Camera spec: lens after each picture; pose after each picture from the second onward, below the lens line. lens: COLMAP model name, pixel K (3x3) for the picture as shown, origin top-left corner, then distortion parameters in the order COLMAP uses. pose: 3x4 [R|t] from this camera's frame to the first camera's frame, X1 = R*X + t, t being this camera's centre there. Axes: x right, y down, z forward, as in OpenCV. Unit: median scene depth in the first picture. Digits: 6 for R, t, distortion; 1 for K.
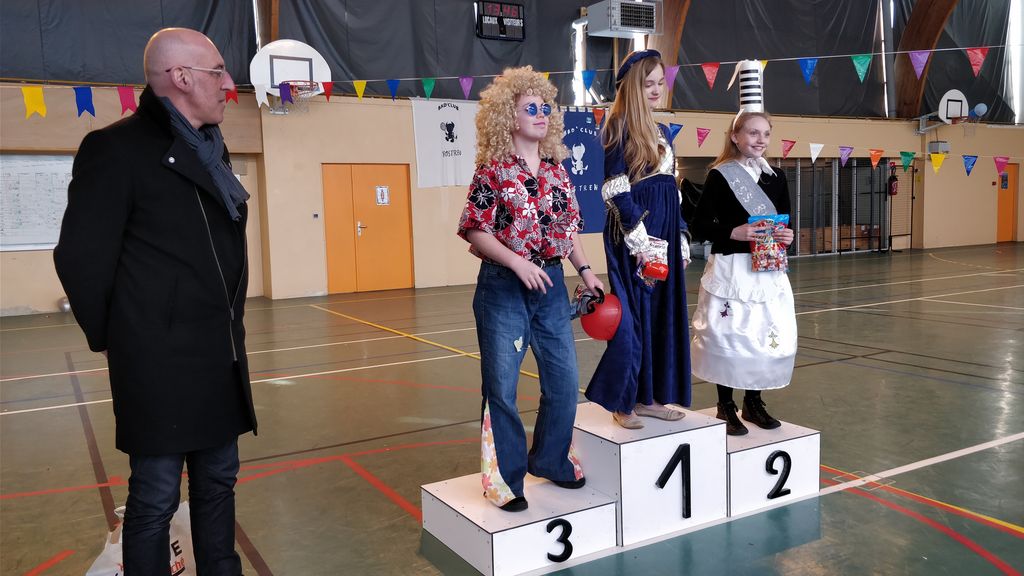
lens RADIAL K [[813.5, 0, 522.3], [0, 813.5, 284.3], [0, 0, 1]] dist [0.099763, -0.165974]
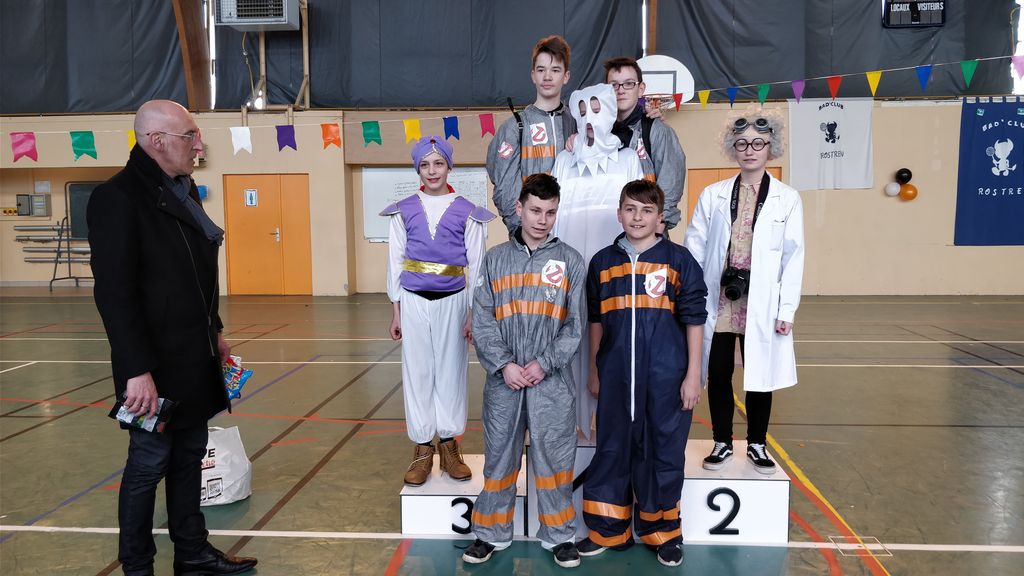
lens RADIAL K [[812.3, 0, 513.5], [0, 812.3, 287.5], [0, 0, 1]] dist [0.032426, -0.064512]
pose [[0.822417, 0.071675, -0.564352, 0.155040], [-0.066013, 0.997353, 0.030469, -0.011684], [0.565043, 0.012196, 0.824972, 0.014347]]
